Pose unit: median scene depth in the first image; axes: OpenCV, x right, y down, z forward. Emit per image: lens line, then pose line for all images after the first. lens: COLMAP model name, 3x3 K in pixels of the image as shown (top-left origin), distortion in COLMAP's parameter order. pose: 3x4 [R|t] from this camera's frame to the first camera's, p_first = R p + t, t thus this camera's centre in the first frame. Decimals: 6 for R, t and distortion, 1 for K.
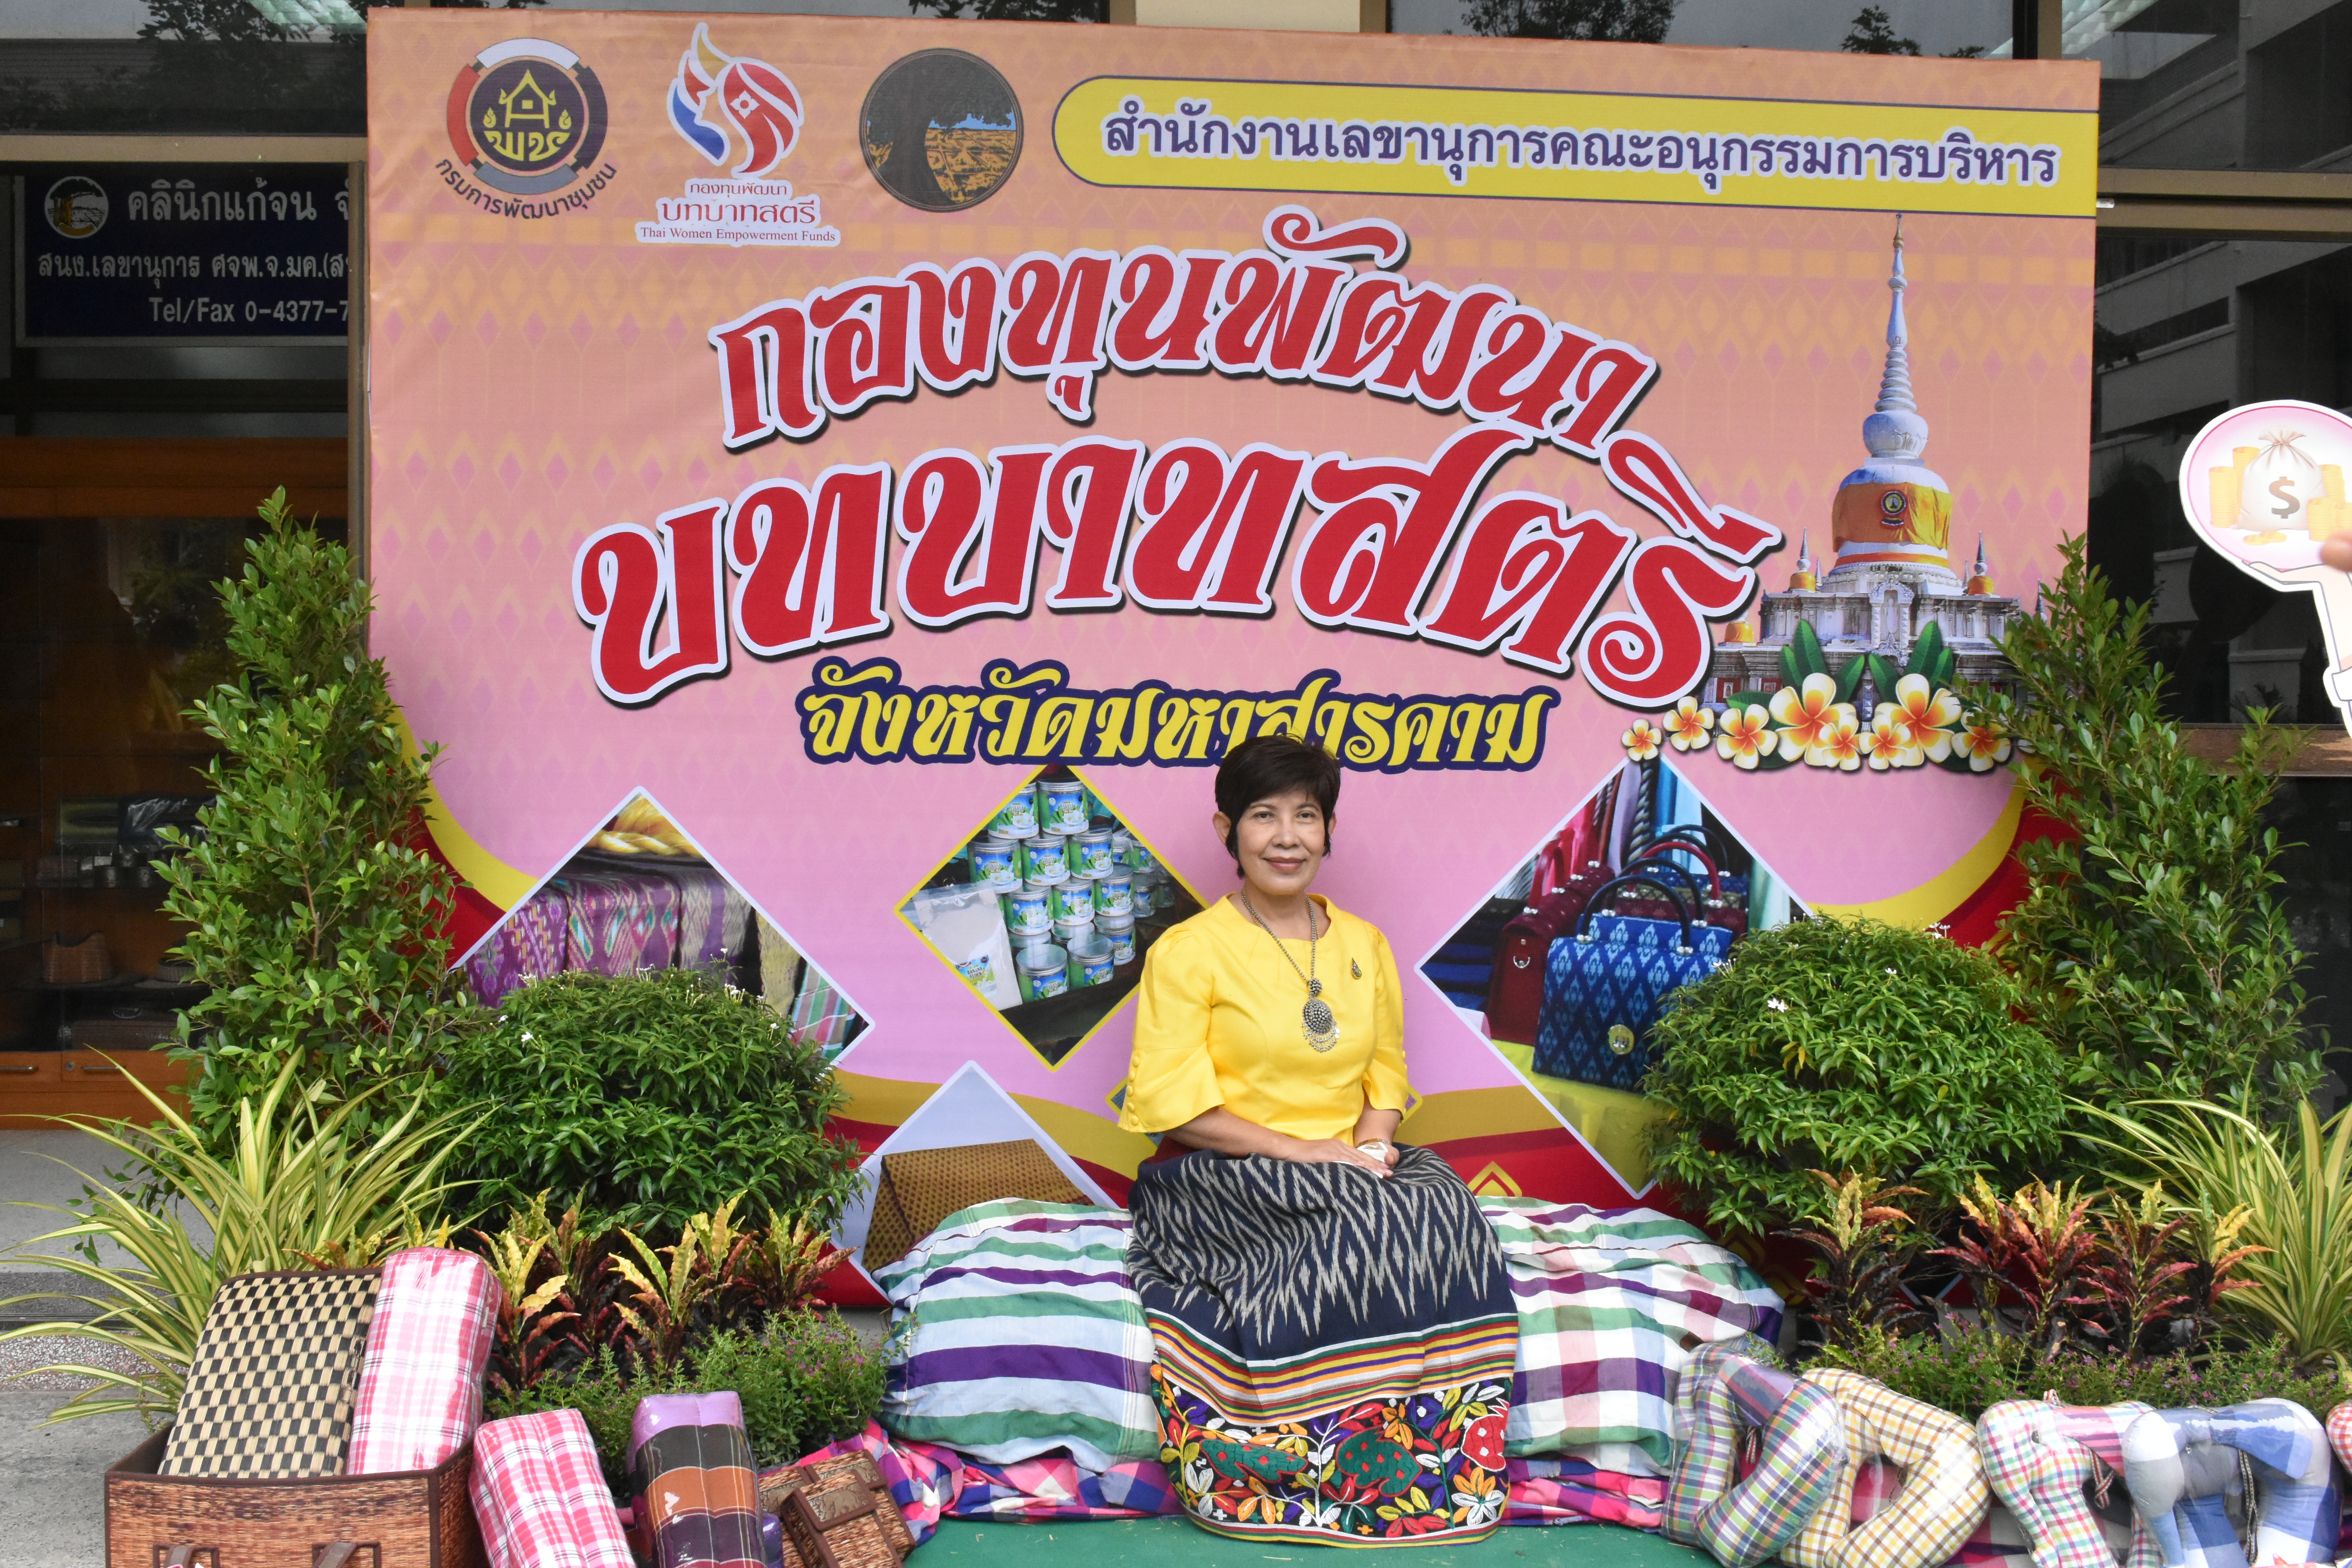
lens RADIAL K [[2254.0, 0, 1156.3], [0, 2254.0, 783.4], [0, 0, 1]] dist [-0.037376, 0.014656]
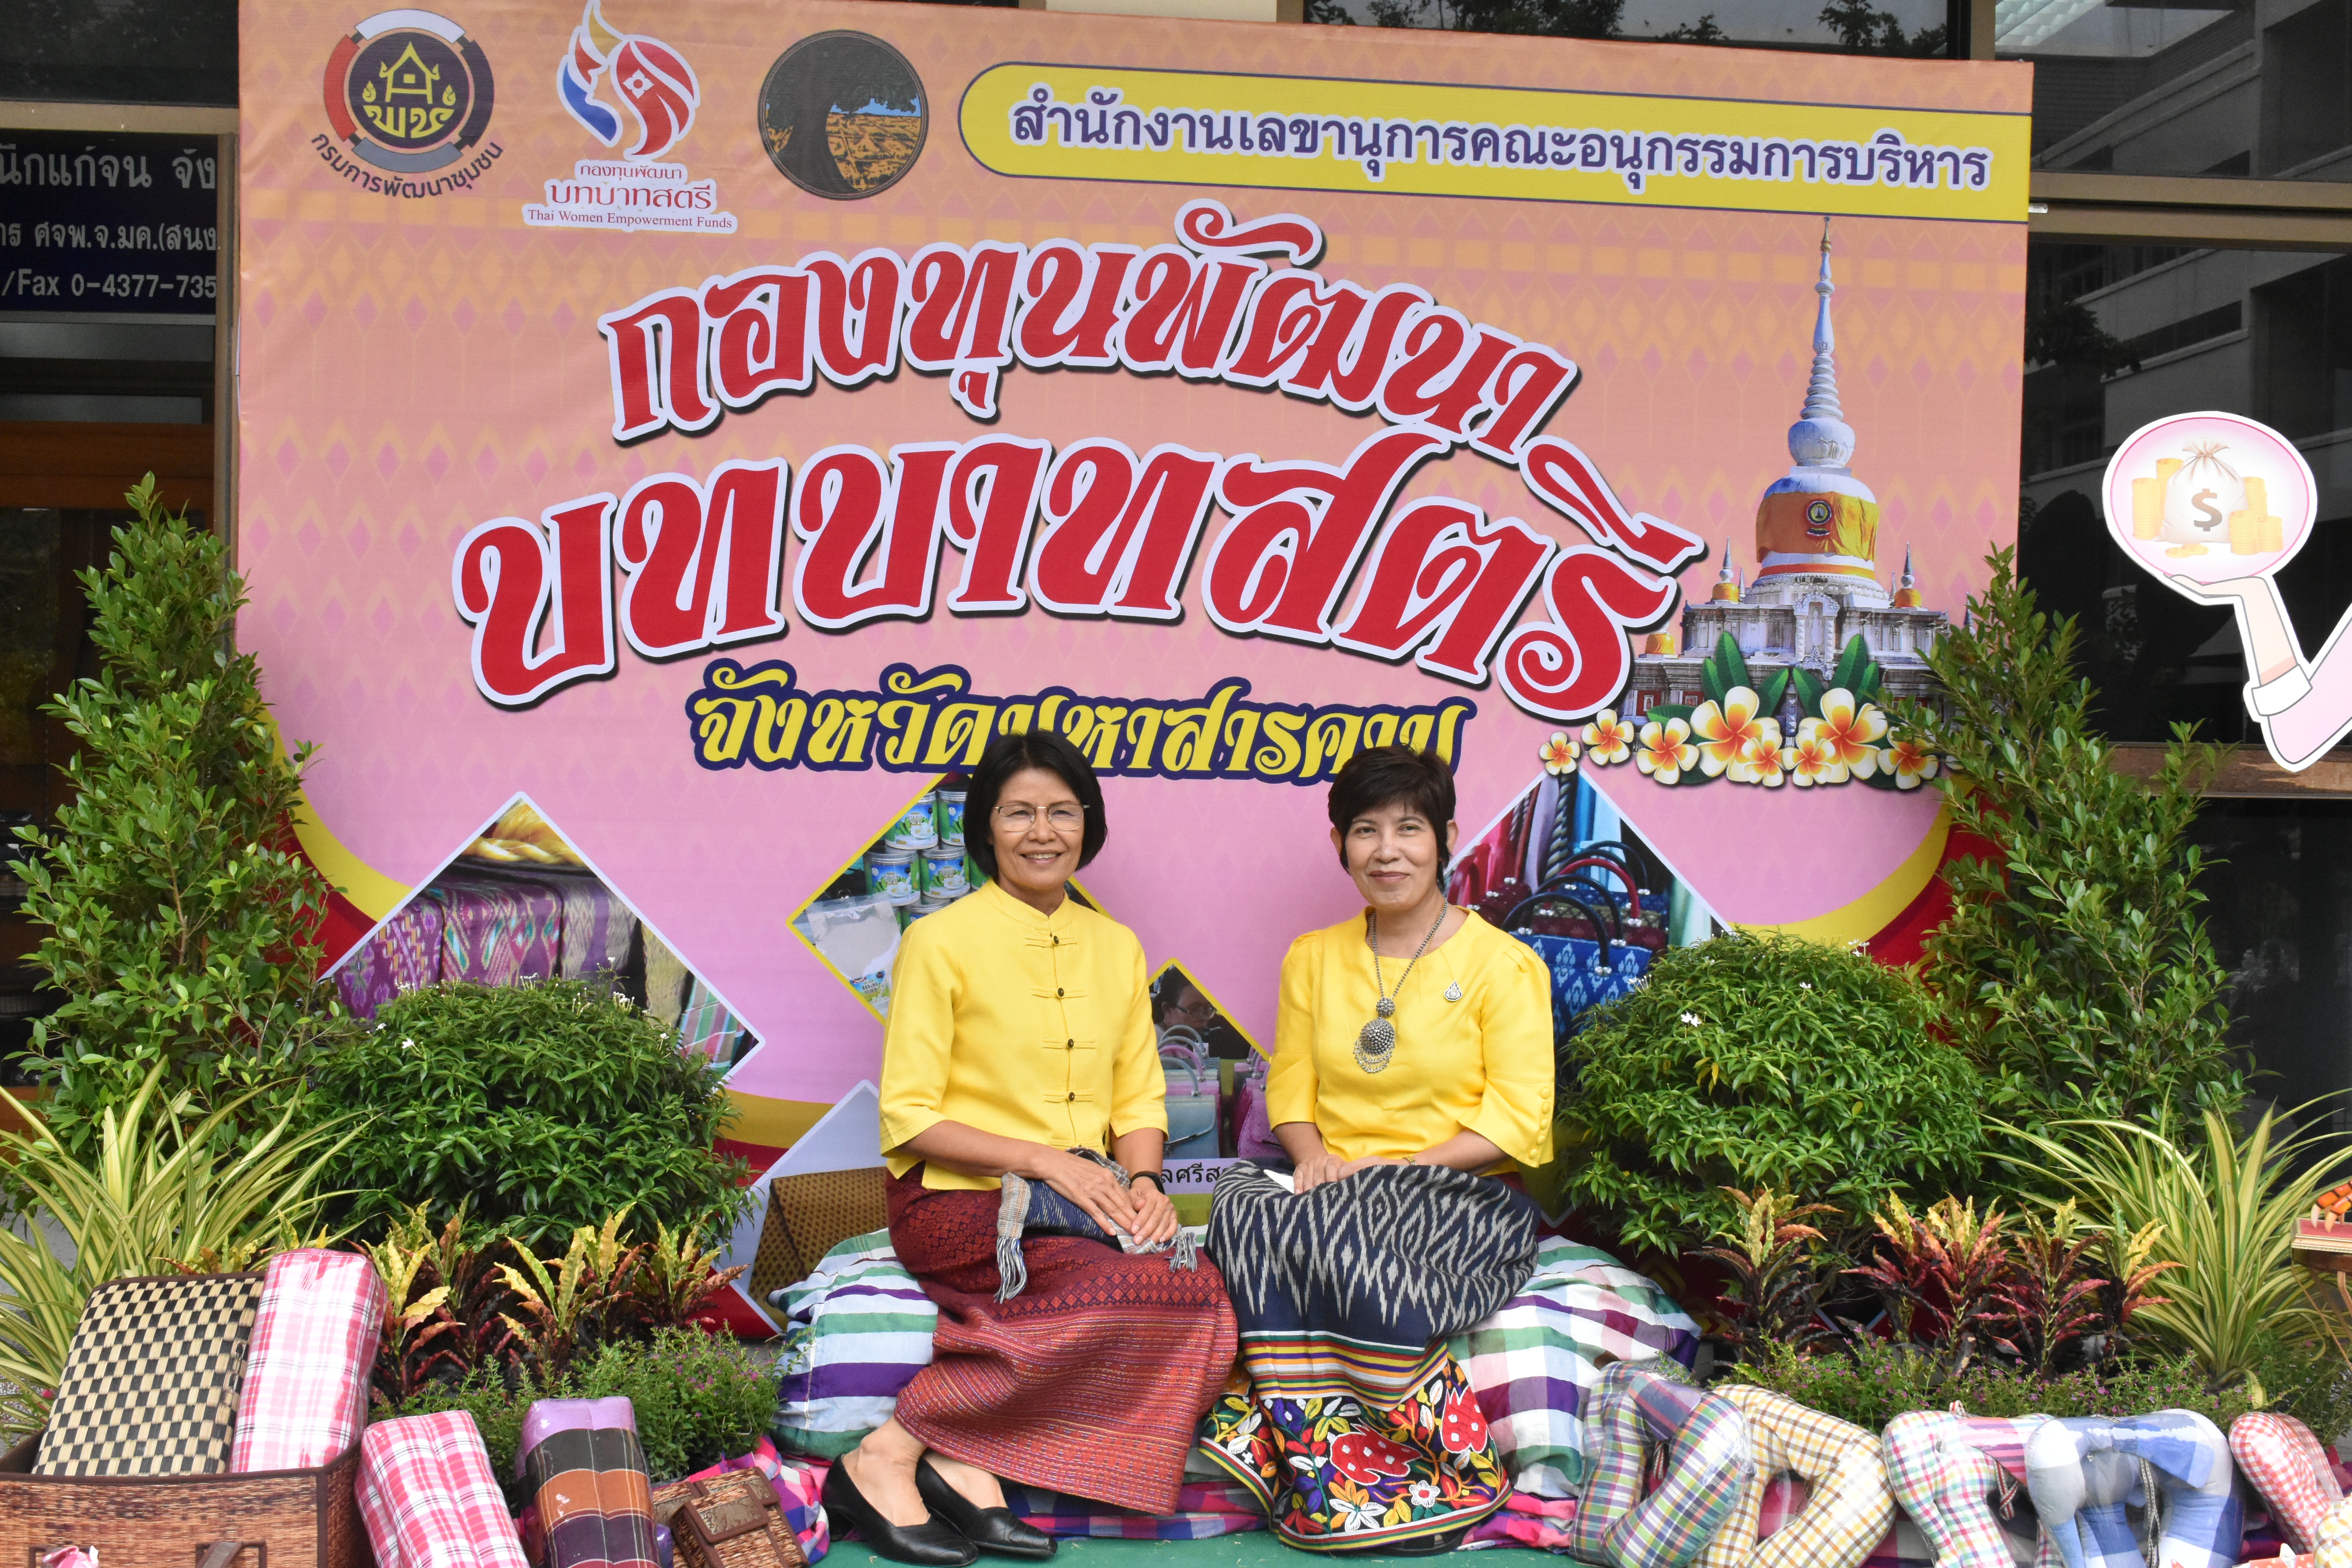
lens RADIAL K [[2529.2, 0, 1155.3], [0, 2529.2, 787.3], [0, 0, 1]] dist [0.004721, -0.020785]
pose [[0.999189, 0.008509, 0.039352, -0.001934], [-0.007867, 0.999834, -0.016418, 0.014984], [-0.039485, 0.016096, 0.999091, -0.087045]]
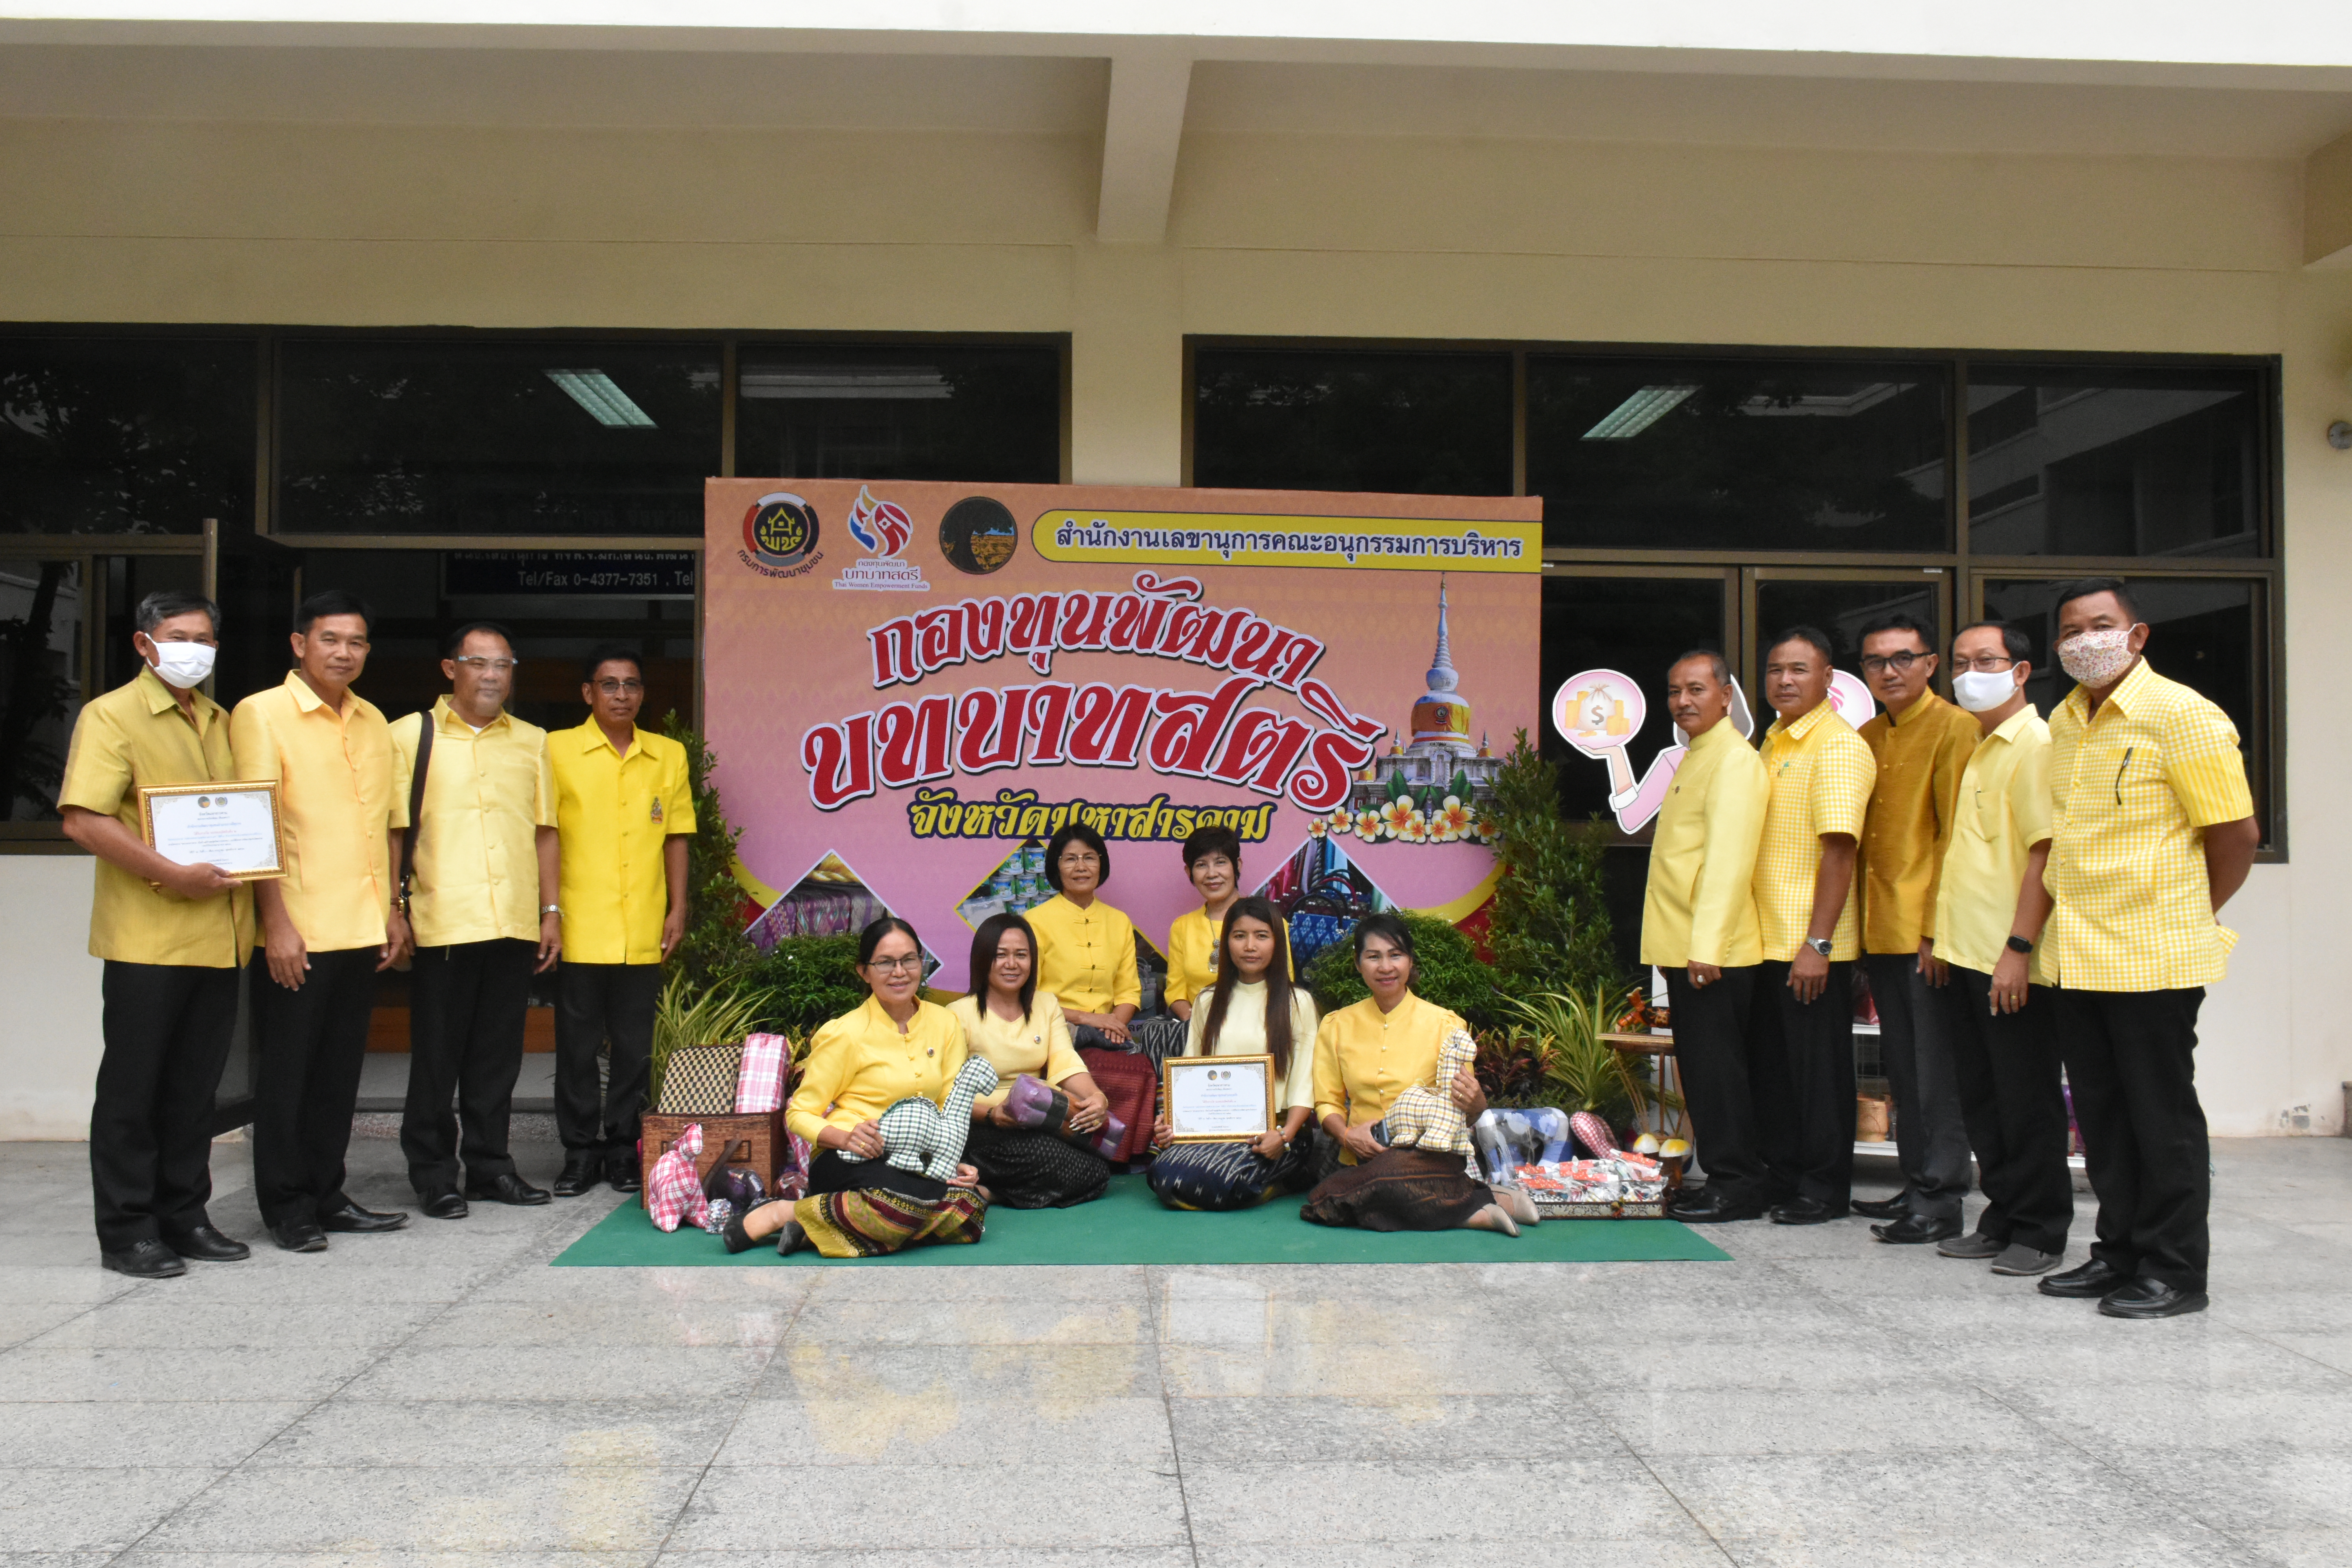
lens RADIAL K [[1978.7, 0, 1162.1], [0, 1978.7, 784.5], [0, 0, 1]] dist [-0.021003, 0.000496]
pose [[0.999982, 0.001615, -0.005756, 0.085842], [-0.001891, 0.998835, -0.048226, 0.029136], [0.005671, 0.048236, 0.998820, -0.822485]]
